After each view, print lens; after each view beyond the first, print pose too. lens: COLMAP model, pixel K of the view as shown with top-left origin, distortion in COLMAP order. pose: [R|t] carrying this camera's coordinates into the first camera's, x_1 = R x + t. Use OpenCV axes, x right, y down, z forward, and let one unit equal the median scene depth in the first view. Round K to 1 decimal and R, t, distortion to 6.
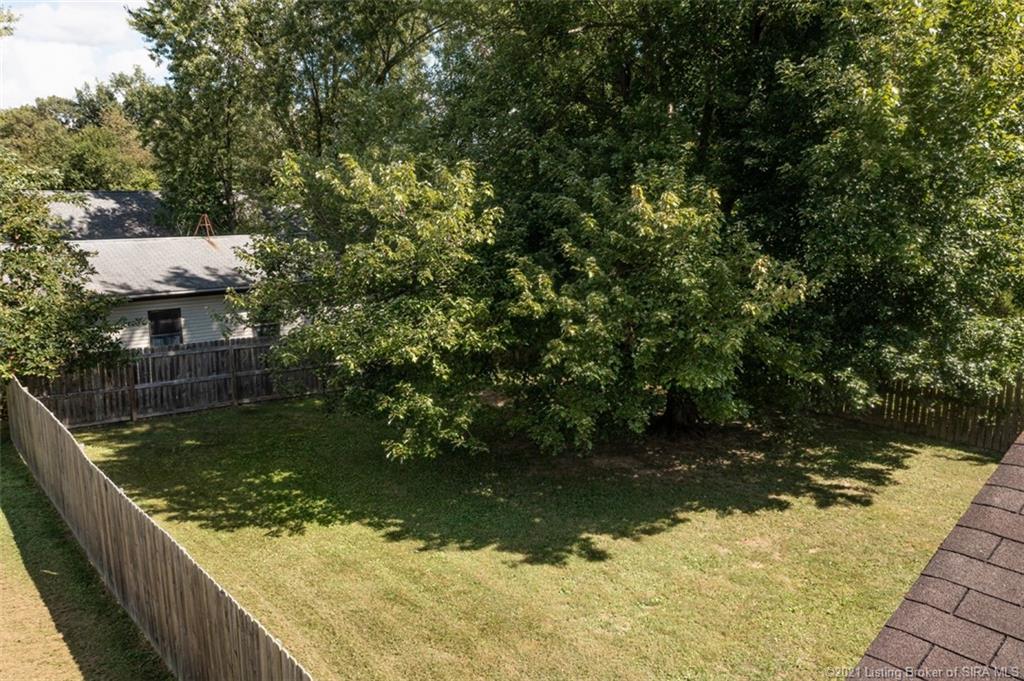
lens RADIAL K [[815.6, 0, 509.2], [0, 815.6, 341.7], [0, 0, 1]] dist [-0.001911, 0.003742]
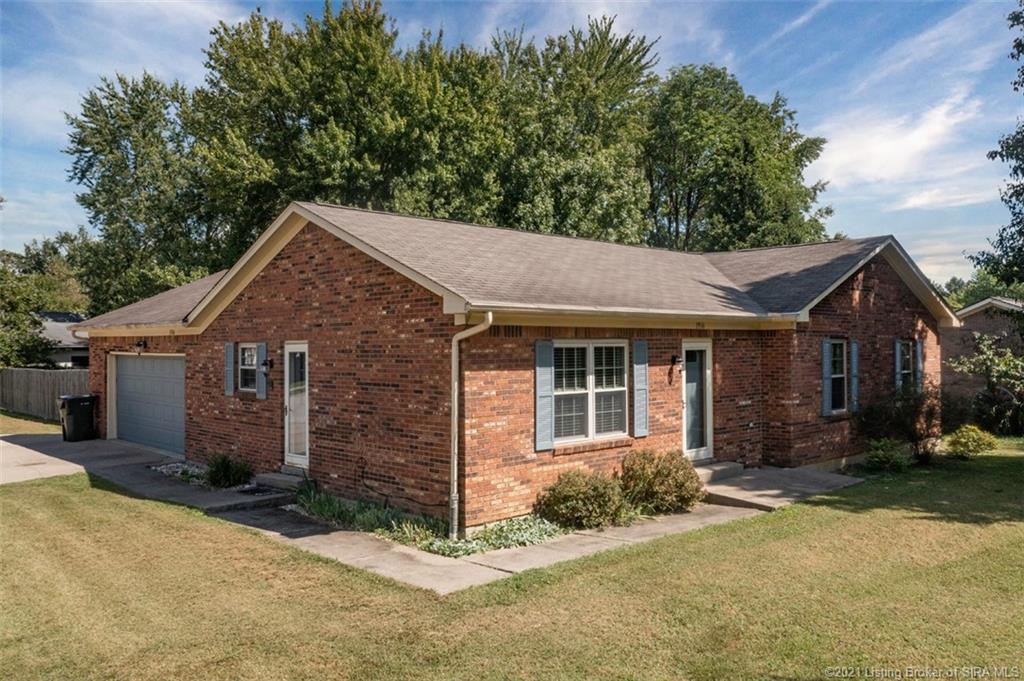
lens RADIAL K [[815.6, 0, 515.4], [0, 815.6, 340.4], [0, 0, 1]] dist [-0.001911, 0.003742]
pose [[0.997046, 0.000676, 0.076801, 0.091795], [0.013877, 0.981918, -0.188797, 0.063735], [-0.075540, 0.189306, 0.979008, -0.196065]]
